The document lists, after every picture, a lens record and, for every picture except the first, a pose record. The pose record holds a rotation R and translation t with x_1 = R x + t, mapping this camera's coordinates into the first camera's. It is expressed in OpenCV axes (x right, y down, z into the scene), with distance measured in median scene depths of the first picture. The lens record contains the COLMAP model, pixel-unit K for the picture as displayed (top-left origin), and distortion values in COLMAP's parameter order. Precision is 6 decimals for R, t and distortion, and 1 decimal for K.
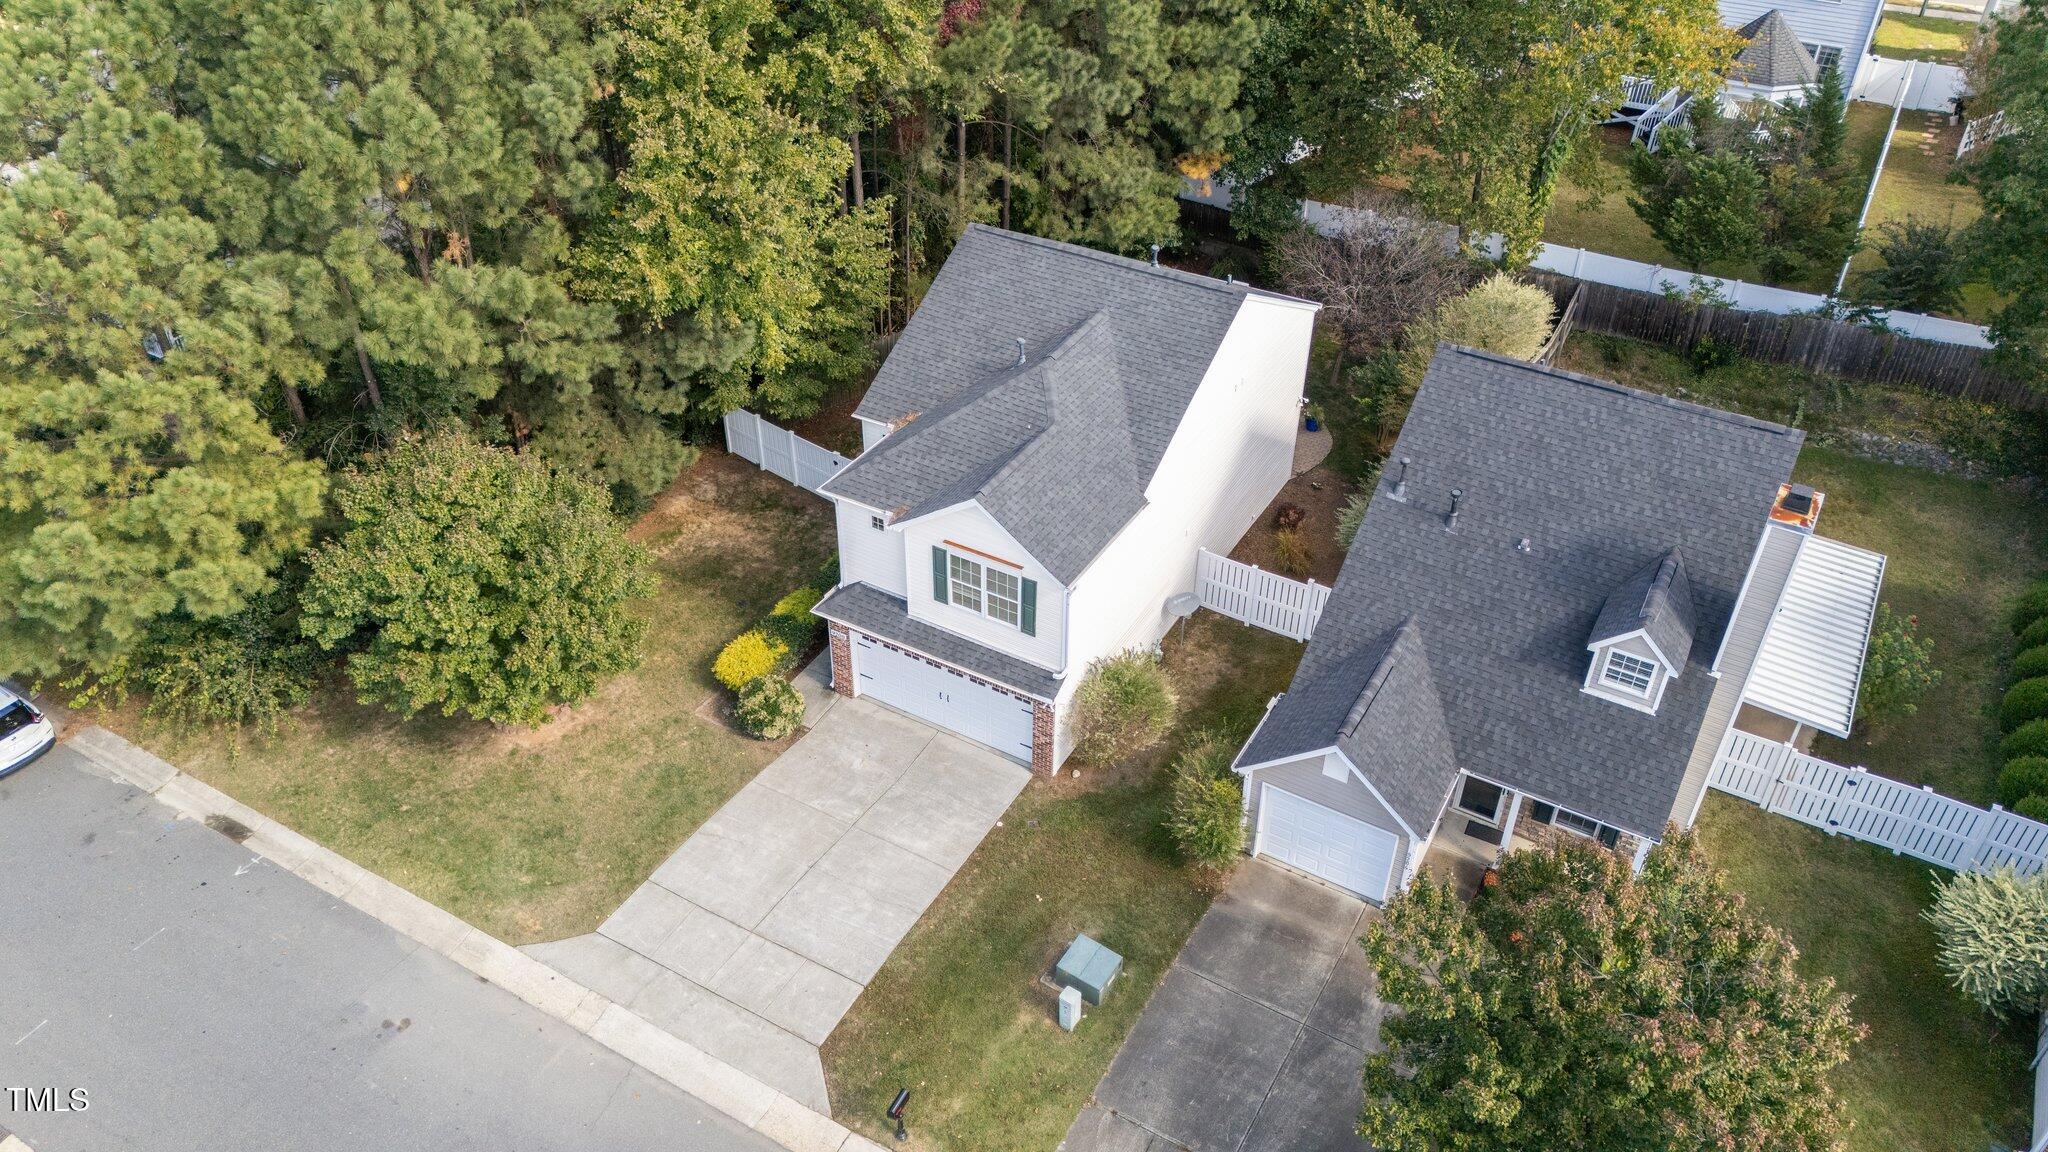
lens RADIAL K [[1499.0, 0, 1022.6], [0, 1499.0, 565.9], [0, 0, 1]] dist [0.079440, -0.075999]
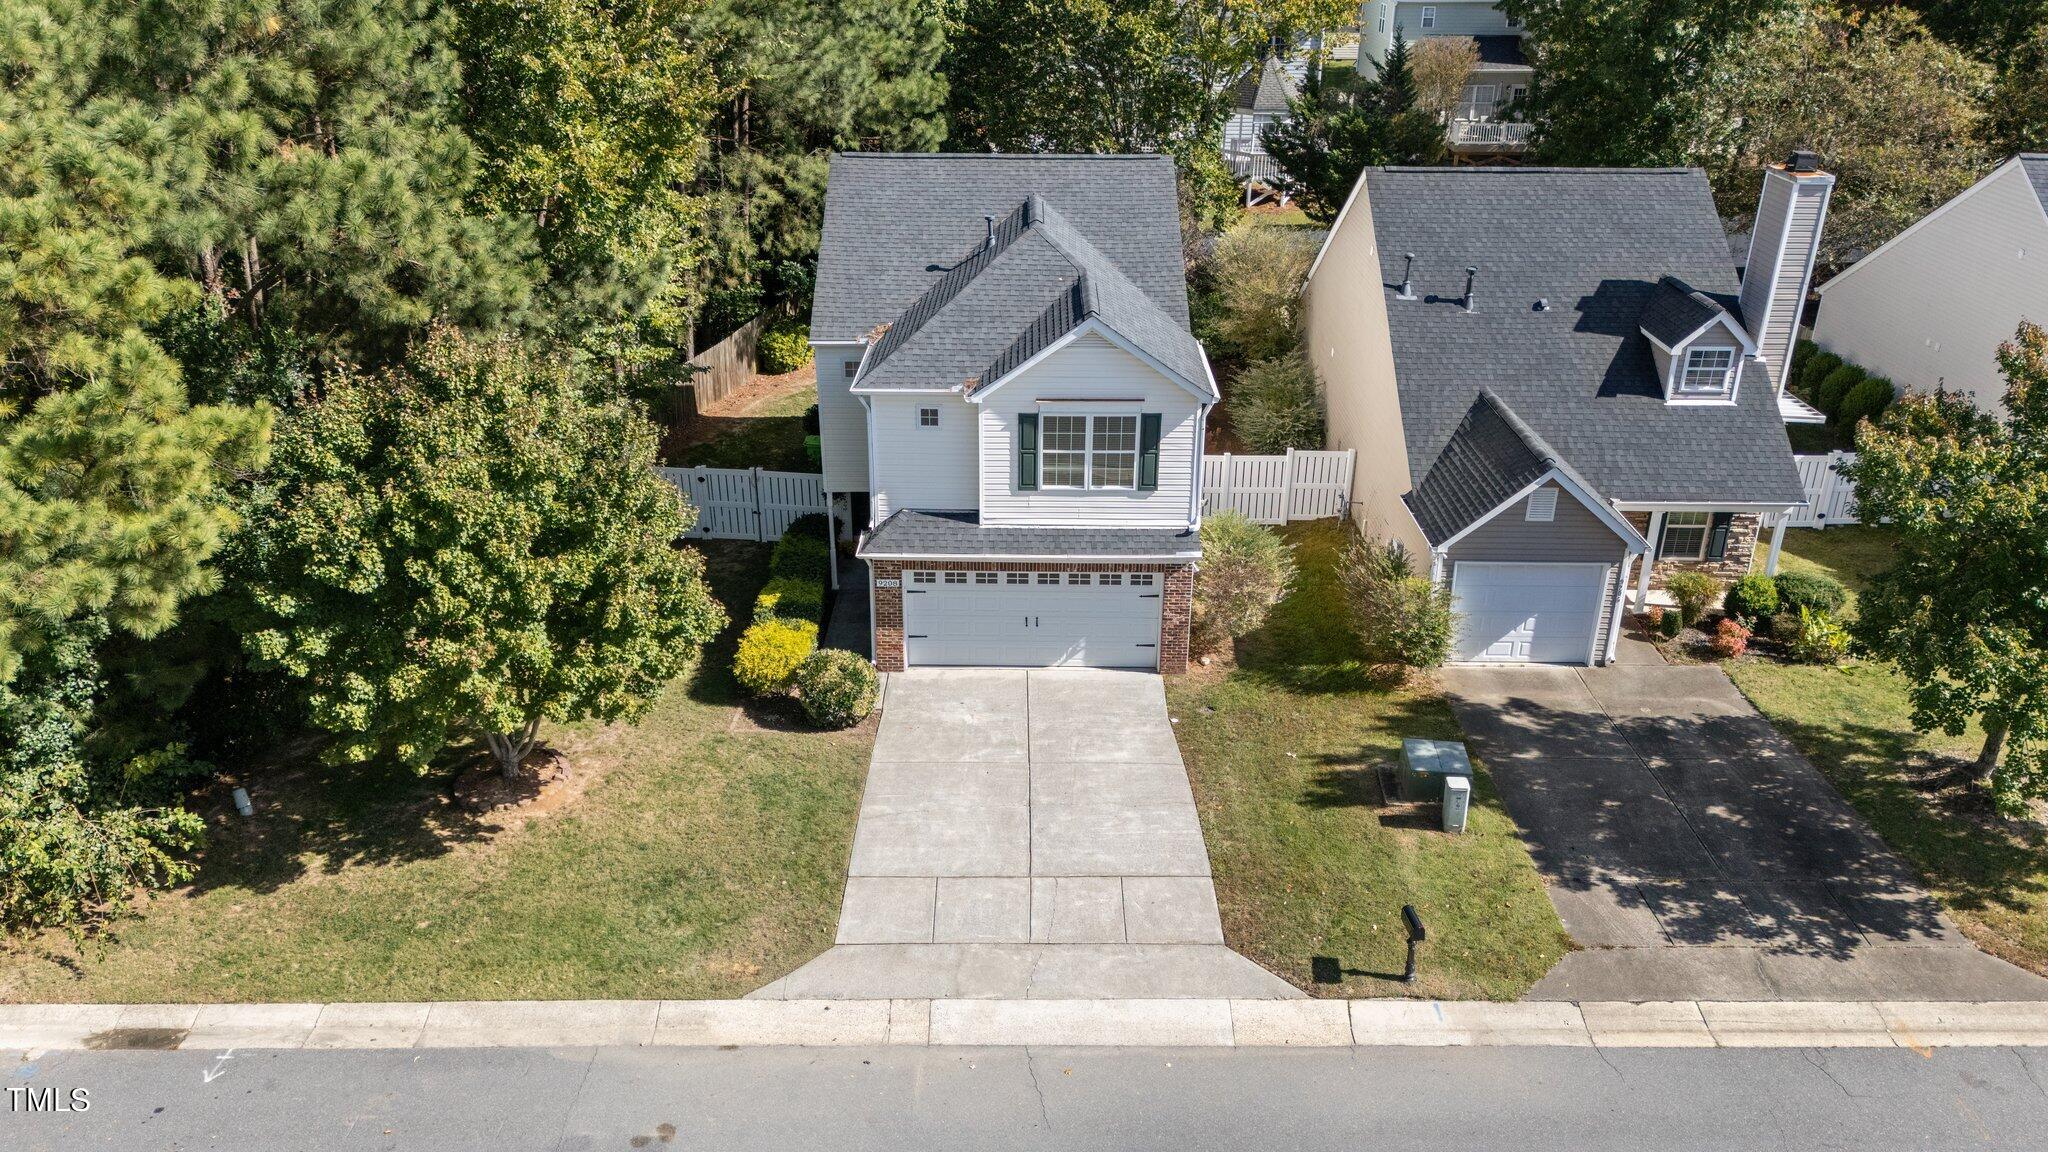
lens RADIAL K [[1499.0, 0, 1022.6], [0, 1499.0, 565.9], [0, 0, 1]] dist [0.079440, -0.075999]
pose [[0.870061, -0.207372, 0.447202, -0.463562], [0.297844, 0.944037, -0.141716, 0.191750], [-0.392787, 0.256498, 0.883135, 0.285671]]
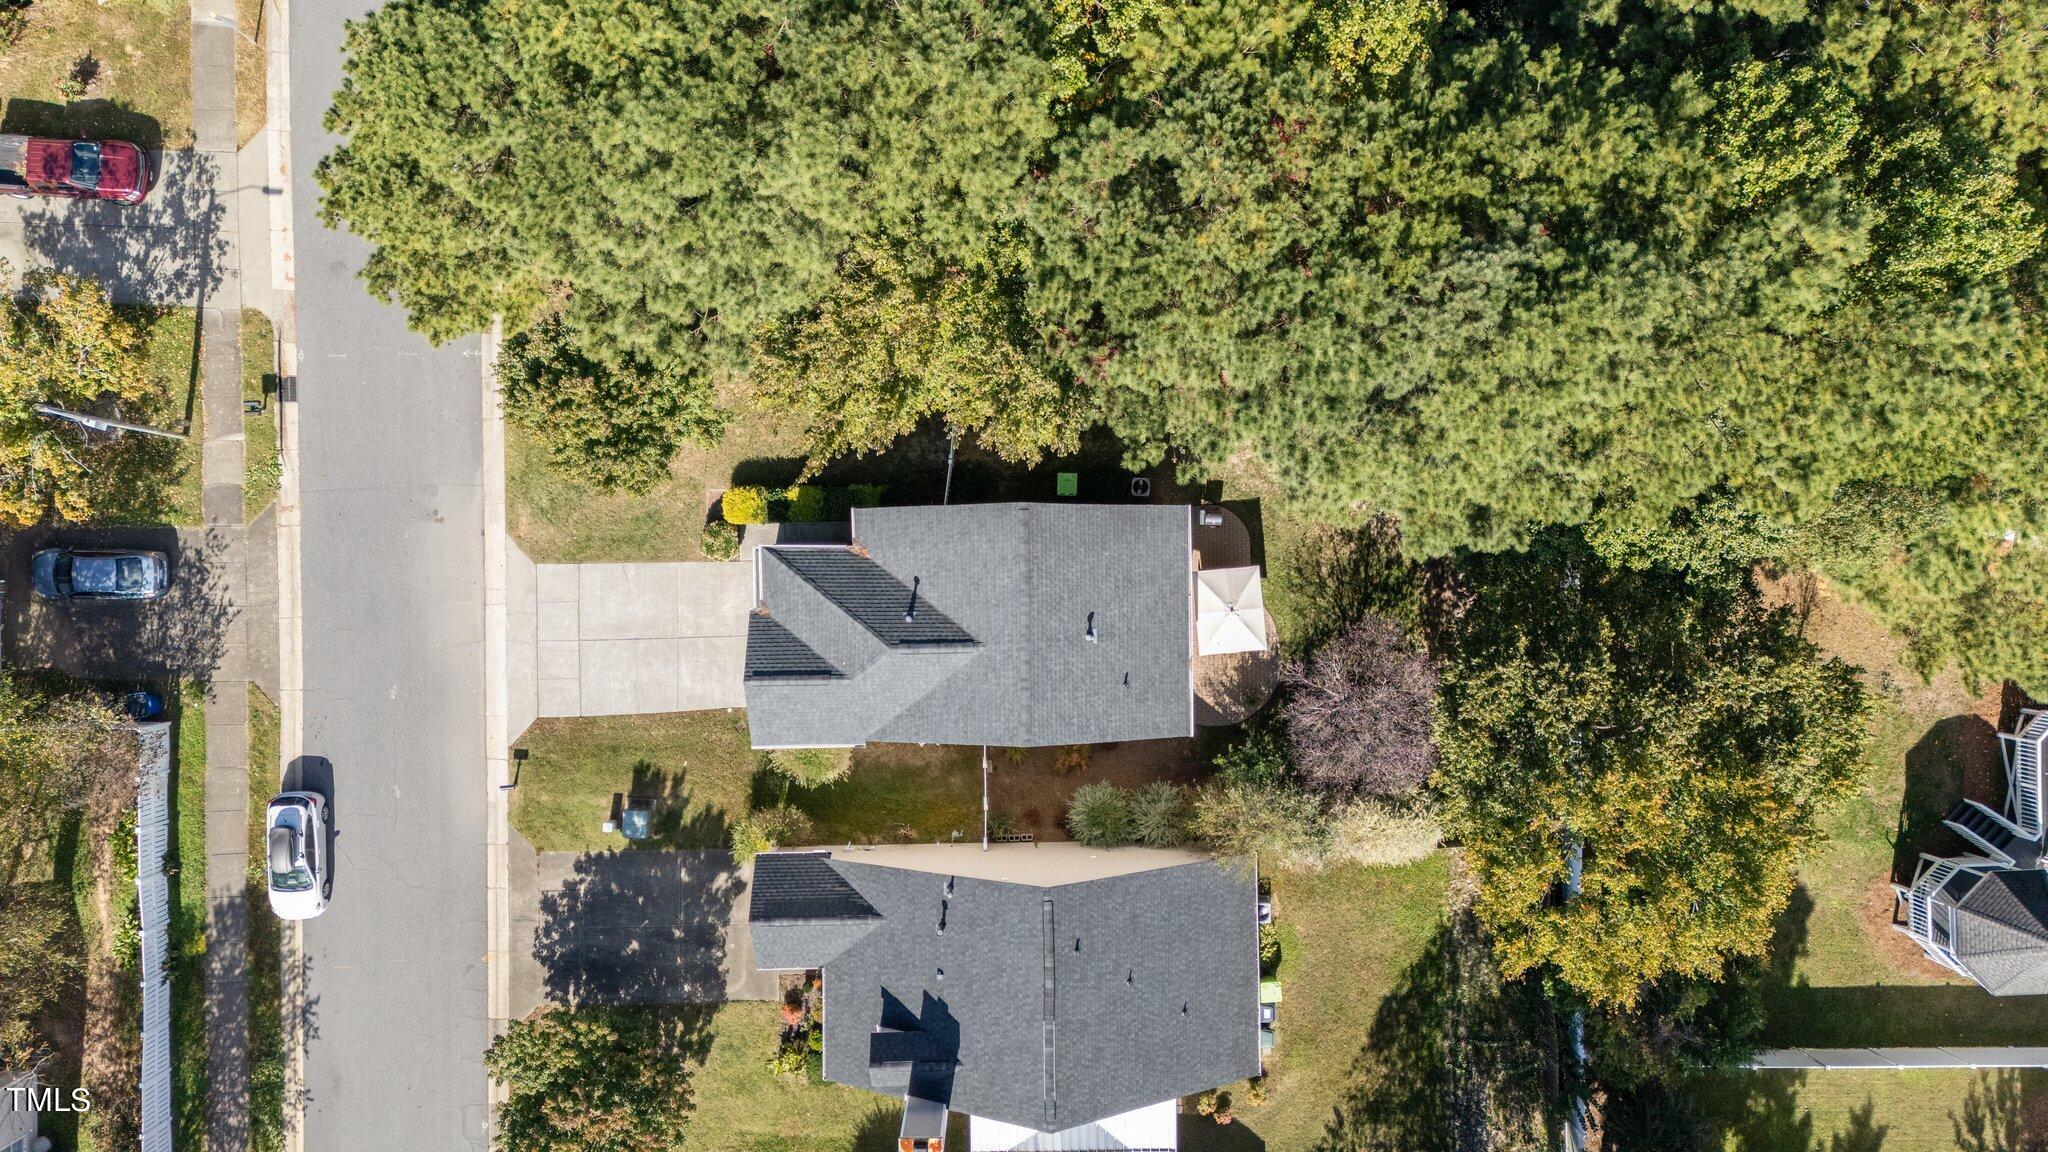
lens RADIAL K [[1510.2, 0, 1025.8], [0, 1510.2, 579.8], [0, 0, 1]] dist [0.081420, -0.001821]
pose [[0.509322, 0.860453, 0.014531, 0.002724], [-0.526413, 0.298150, 0.796239, -1.430871], [0.680794, -0.413191, 0.604808, 0.283125]]
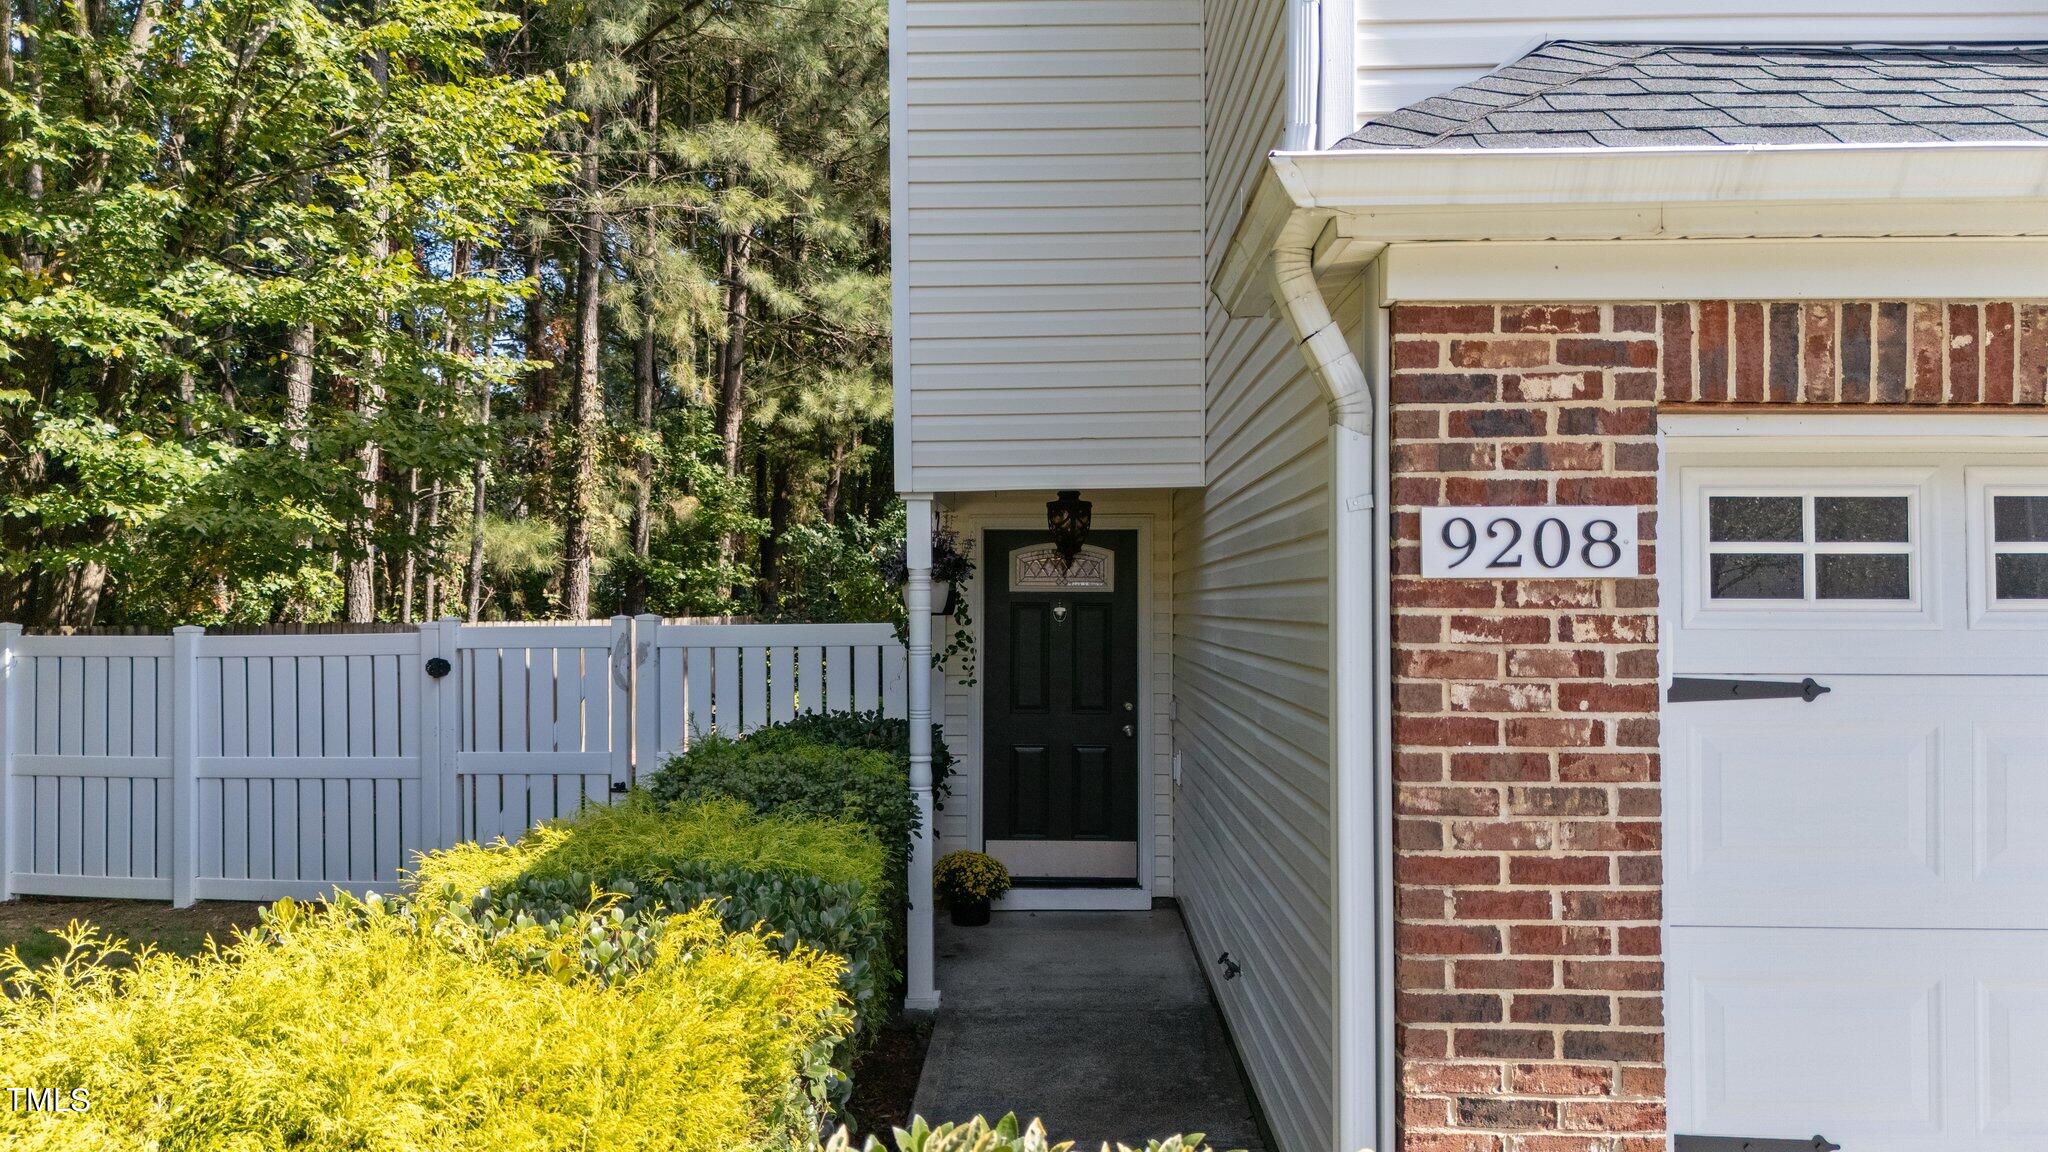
lens RADIAL K [[1499.0, 0, 1022.6], [0, 1499.0, 565.9], [0, 0, 1]] dist [0.079440, -0.075999]
pose [[0.875984, 0.000311, 0.482340, -0.209312], [0.298337, 0.785419, -0.542321, 0.093899], [-0.379008, 0.618965, 0.687922, 1.056714]]
